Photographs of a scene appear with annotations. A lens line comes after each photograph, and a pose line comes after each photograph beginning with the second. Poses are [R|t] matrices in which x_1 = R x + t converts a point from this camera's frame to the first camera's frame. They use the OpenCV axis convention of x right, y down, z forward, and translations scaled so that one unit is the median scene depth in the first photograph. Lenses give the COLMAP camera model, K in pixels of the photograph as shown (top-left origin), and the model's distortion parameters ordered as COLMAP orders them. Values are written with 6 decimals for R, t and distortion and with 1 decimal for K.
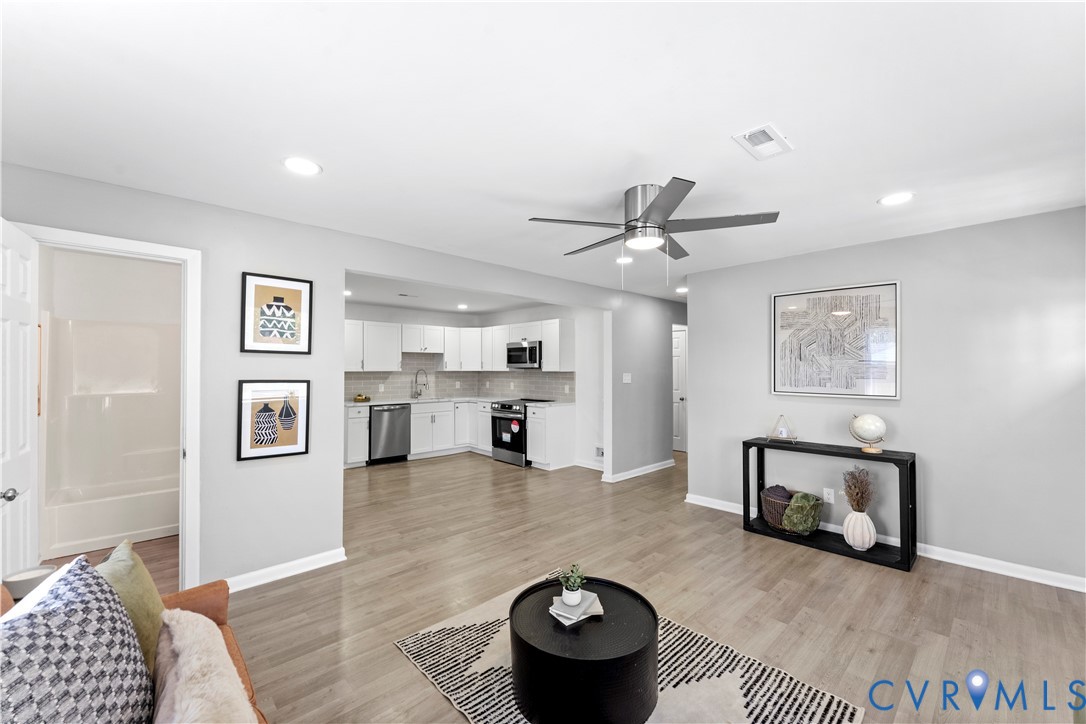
lens RADIAL K [[436.7, 0, 541.4], [0, 436.7, 366.6], [0, 0, 1]] dist [-0.001570, 0.000310]
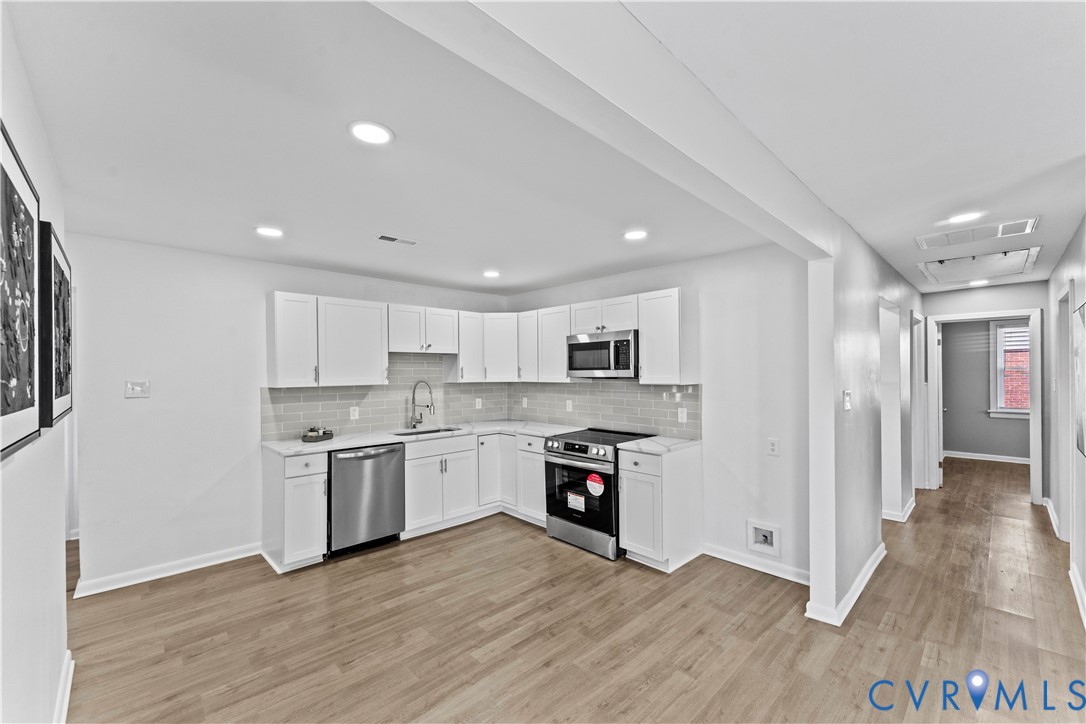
lens RADIAL K [[436.7, 0, 539.9], [0, 436.7, 371.4], [0, 0, 1]] dist [-0.001570, 0.000310]
pose [[0.999939, -0.007268, 0.008327, -0.133979], [0.007231, 0.999964, 0.004544, -0.009100], [-0.008360, -0.004484, 0.999955, 0.452618]]
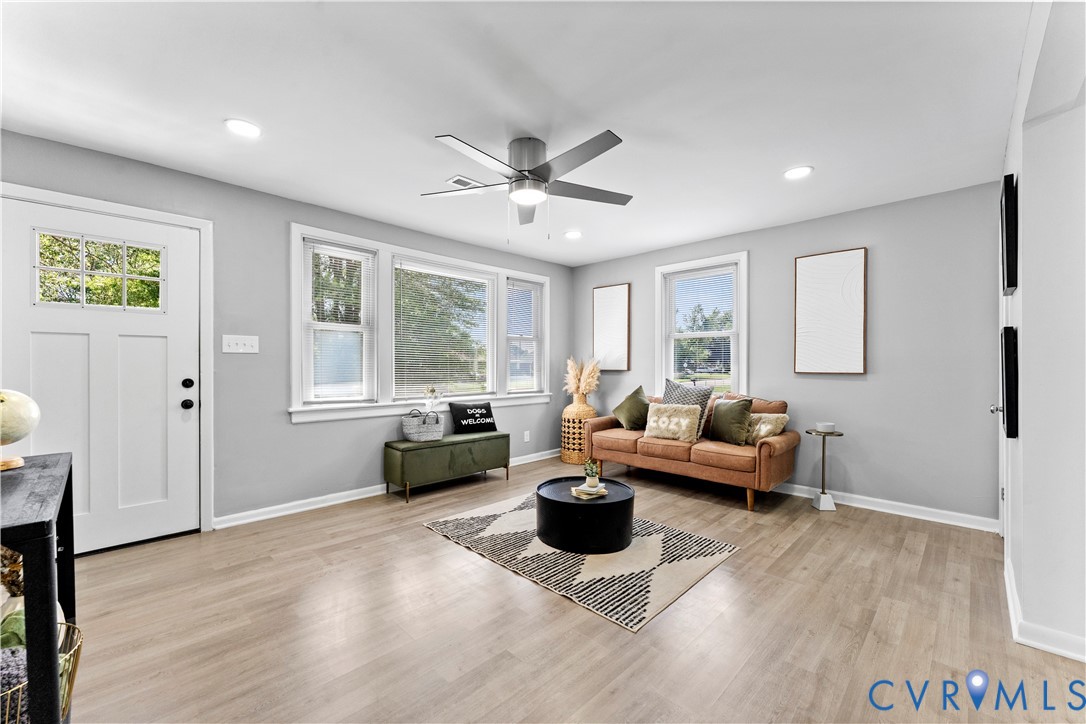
lens RADIAL K [[436.7, 0, 540.7], [0, 436.7, 366.1], [0, 0, 1]] dist [-0.001570, 0.000310]
pose [[-0.999177, -0.001204, -0.040543, 0.095391], [-0.001149, 0.999998, -0.001375, 0.043501], [0.040544, -0.001327, -0.999177, 0.773319]]
